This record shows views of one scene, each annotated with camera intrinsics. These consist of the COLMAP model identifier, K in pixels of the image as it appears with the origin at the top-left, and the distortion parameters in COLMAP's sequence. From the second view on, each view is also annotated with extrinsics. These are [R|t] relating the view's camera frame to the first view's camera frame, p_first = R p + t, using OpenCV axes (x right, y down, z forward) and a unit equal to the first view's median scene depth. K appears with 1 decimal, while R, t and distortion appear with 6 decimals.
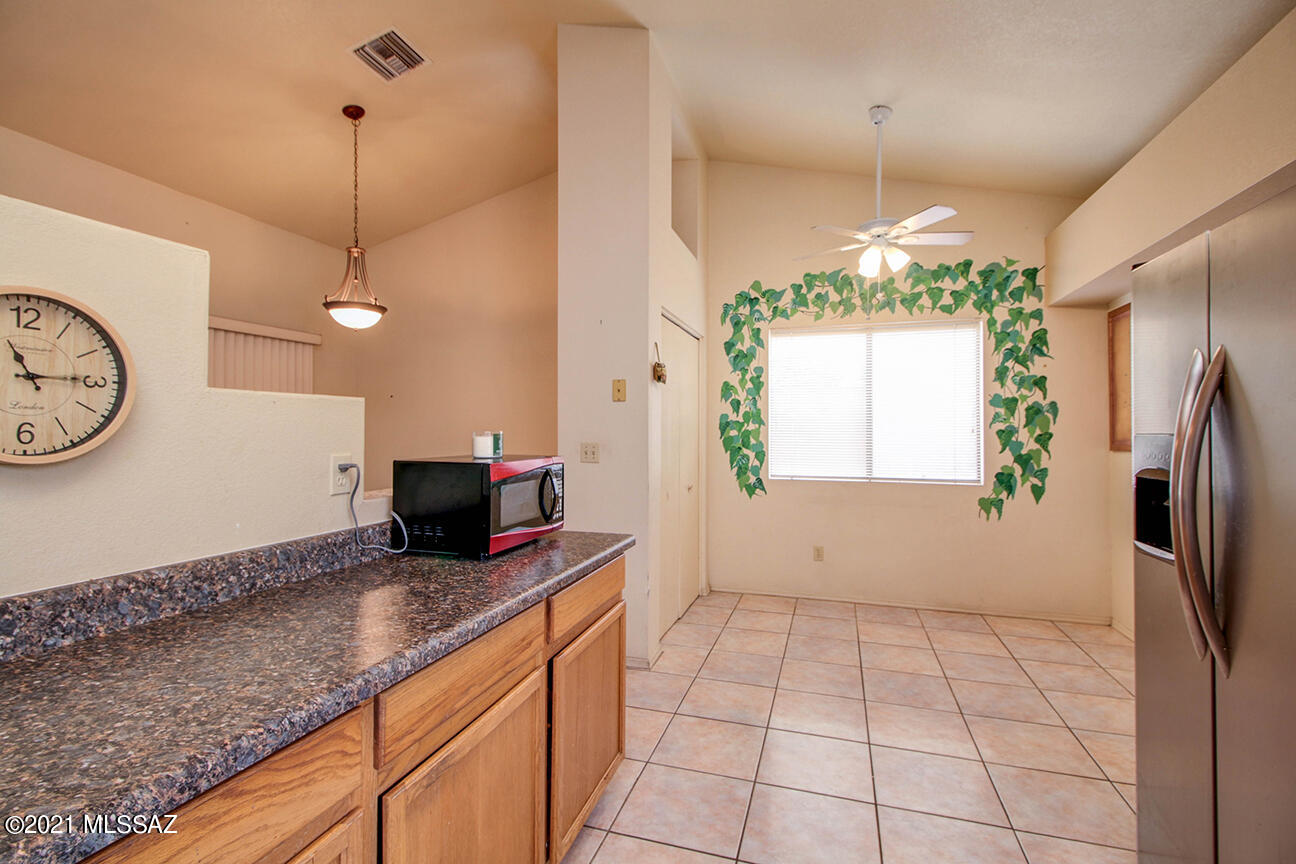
lens RADIAL K [[592.6, 0, 643.0], [0, 592.6, 427.2], [0, 0, 1]] dist [0.024701, -0.014043]
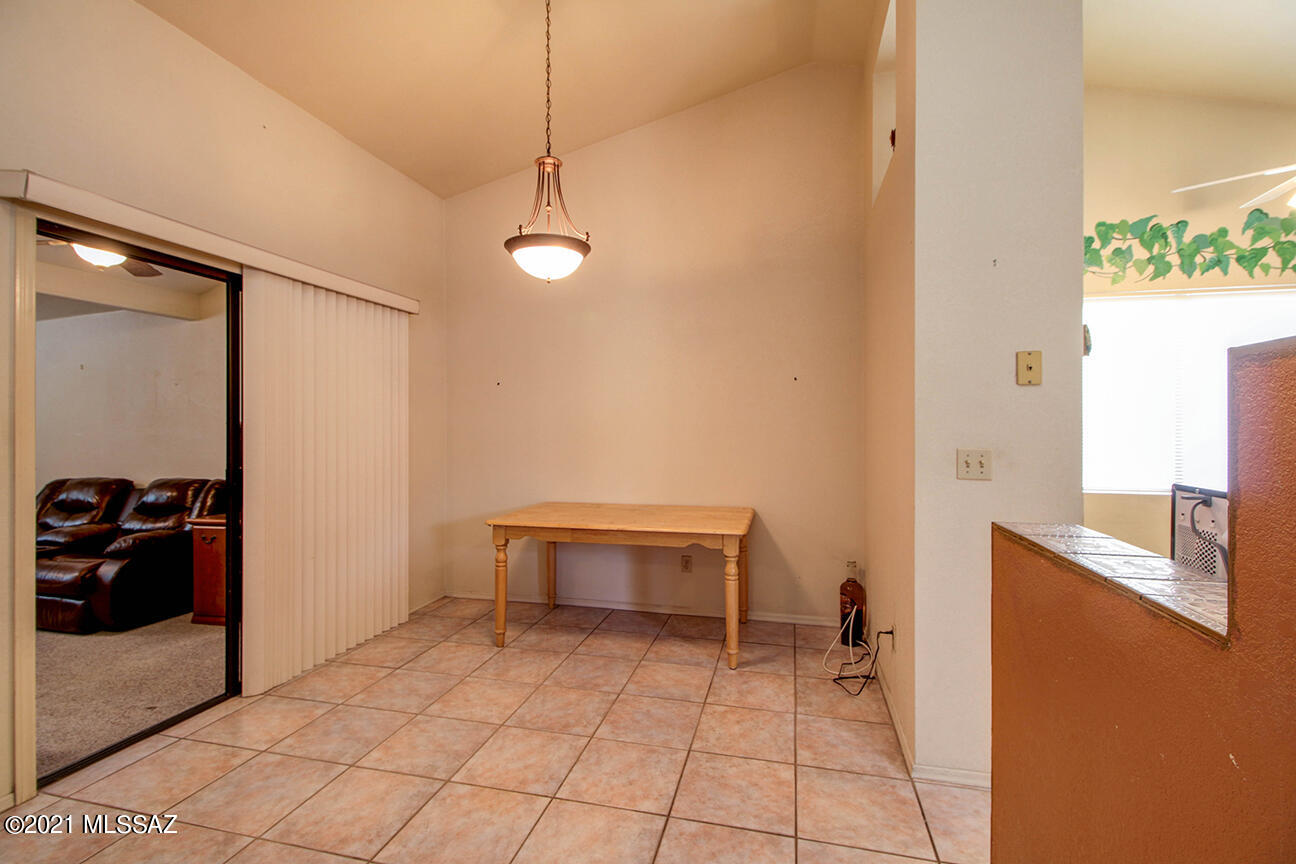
lens RADIAL K [[594.1, 0, 648.5], [0, 594.1, 427.7], [0, 0, 1]] dist [0.028339, -0.014843]
pose [[0.997520, 0.003053, 0.070318, -0.364932], [-0.003335, 0.999987, 0.003896, 0.003590], [-0.070305, -0.004121, 0.997517, 0.277492]]
